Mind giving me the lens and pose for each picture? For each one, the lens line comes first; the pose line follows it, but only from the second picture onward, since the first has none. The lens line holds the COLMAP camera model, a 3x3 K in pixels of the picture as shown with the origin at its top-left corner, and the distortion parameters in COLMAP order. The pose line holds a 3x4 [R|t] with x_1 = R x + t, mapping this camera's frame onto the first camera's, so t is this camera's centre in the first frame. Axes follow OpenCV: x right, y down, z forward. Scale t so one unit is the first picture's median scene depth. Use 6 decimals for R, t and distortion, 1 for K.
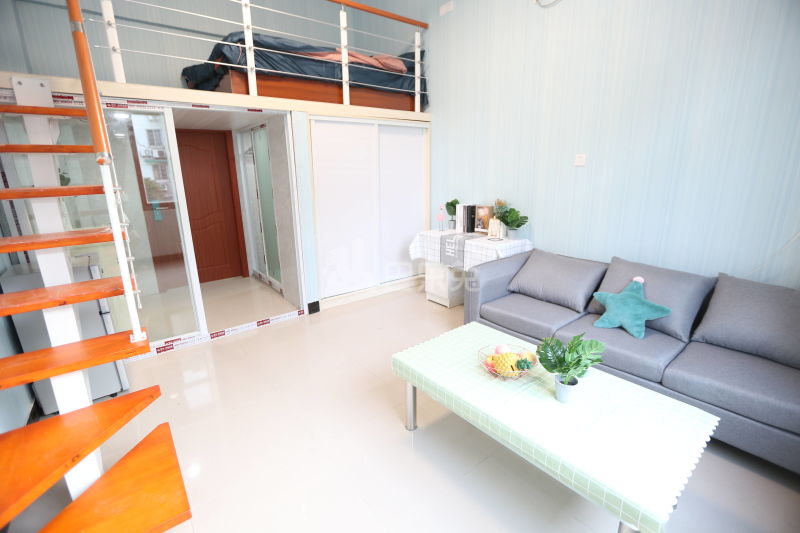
lens RADIAL K [[360.4, 0, 400.0], [0, 360.4, 266.5], [0, 0, 1]] dist [-0.020817, 0.000640]
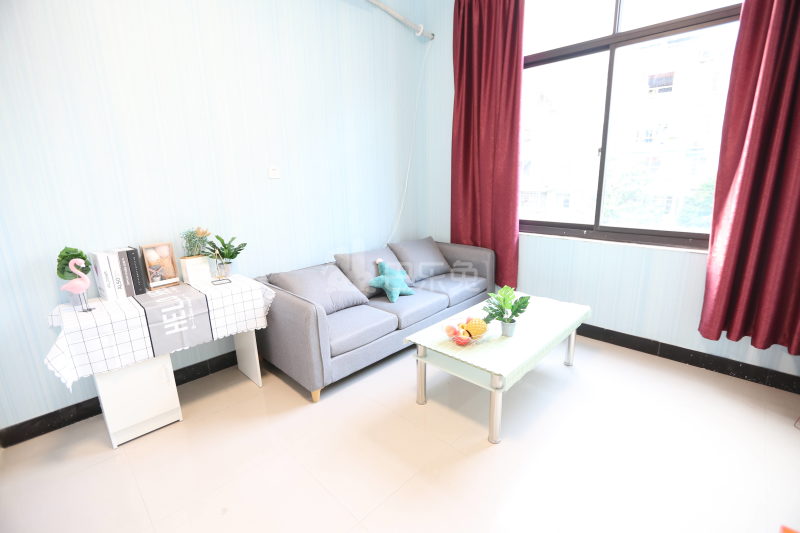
lens RADIAL K [[360.4, 0, 400.0], [0, 360.4, 266.5], [0, 0, 1]] dist [-0.020817, 0.000640]
pose [[-0.098781, -0.227998, 0.968638, -0.429664], [0.290286, 0.924459, 0.247203, -0.166635], [-0.951828, 0.305601, -0.025134, 0.635161]]
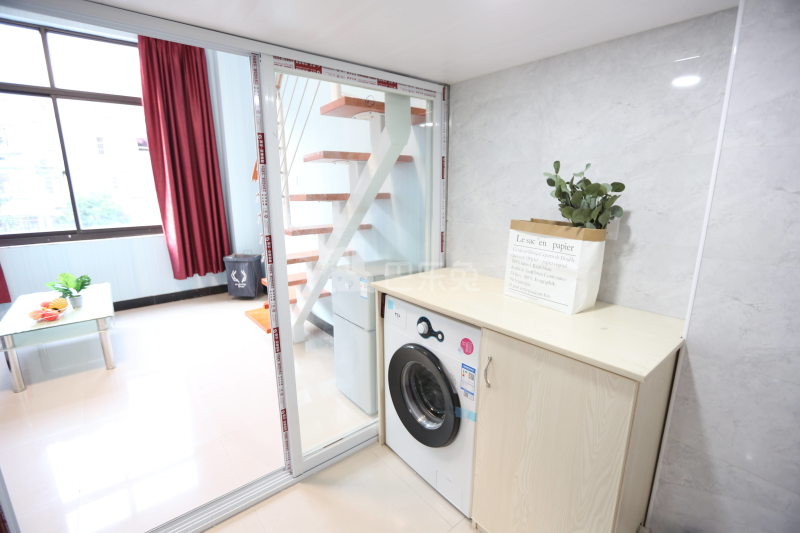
lens RADIAL K [[360.4, 0, 400.0], [0, 360.4, 266.5], [0, 0, 1]] dist [-0.020817, 0.000640]
pose [[-0.999931, 0.006113, 0.010018, -0.735720], [0.010070, 0.885262, 0.464983, -0.383077], [-0.006027, 0.465052, -0.885263, 1.420248]]
